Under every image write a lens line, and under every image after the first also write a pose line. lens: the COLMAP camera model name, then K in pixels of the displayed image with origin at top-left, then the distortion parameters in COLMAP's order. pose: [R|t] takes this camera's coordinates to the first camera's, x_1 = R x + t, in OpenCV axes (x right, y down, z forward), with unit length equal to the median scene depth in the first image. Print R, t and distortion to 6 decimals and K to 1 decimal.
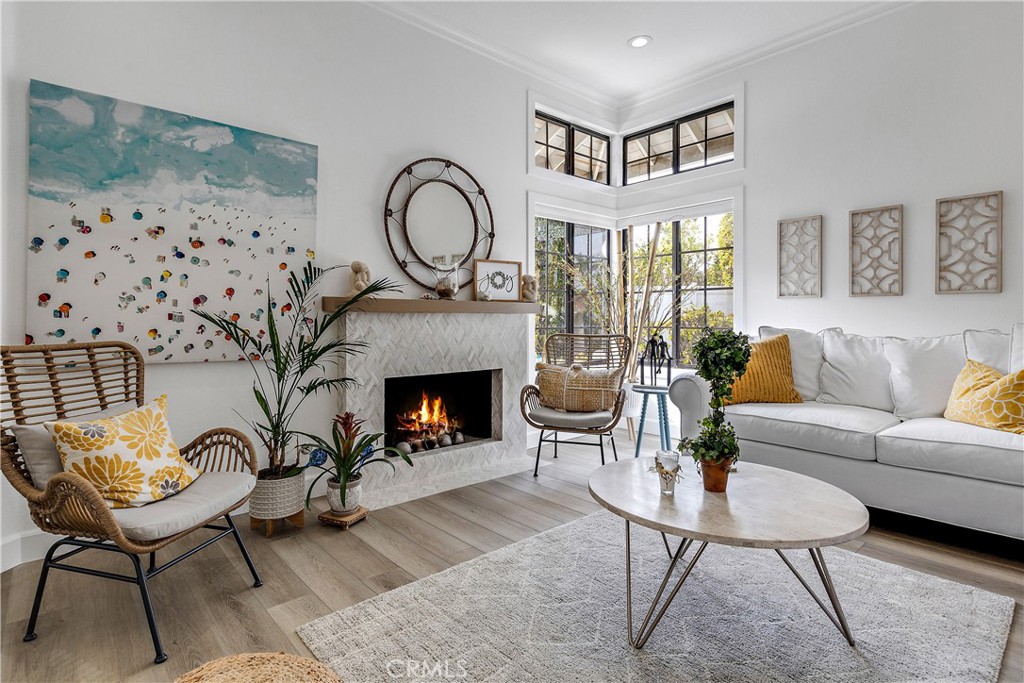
lens RADIAL K [[515.1, 0, 510.4], [0, 515.1, 325.0], [0, 0, 1]] dist [-0.003755, -0.000600]
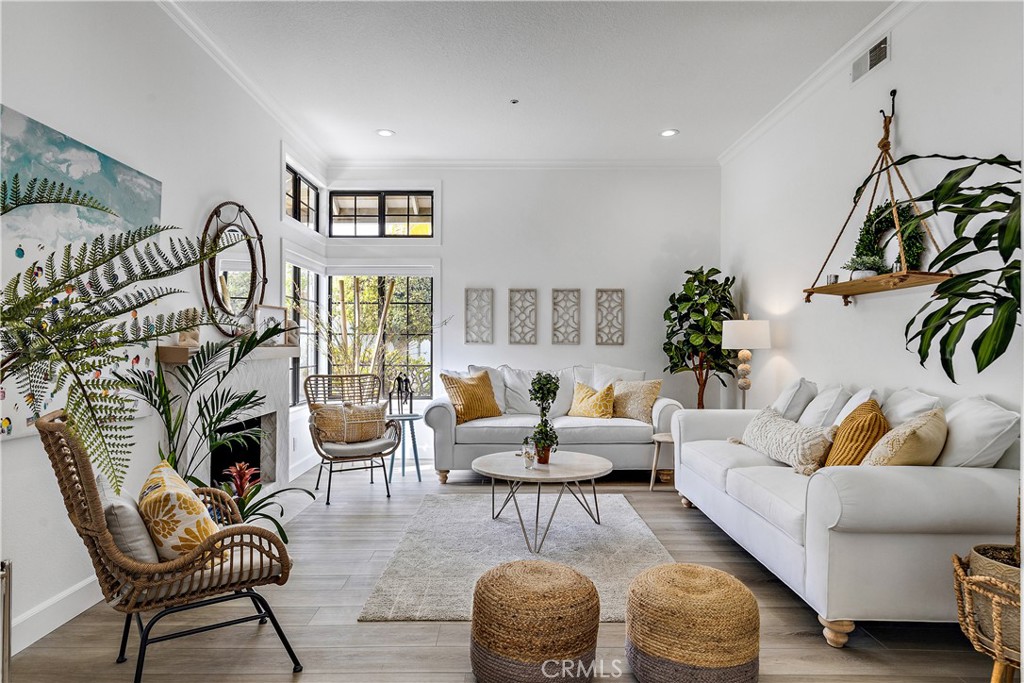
lens RADIAL K [[588.8, 0, 512.0], [0, 588.8, 341.5], [0, 0, 1]] dist [0.002879, 0.000725]
pose [[0.639869, 0.005645, 0.768464, -0.716101], [0.003890, 0.999936, -0.010584, -0.047064], [-0.768474, 0.009762, 0.639806, -0.134846]]
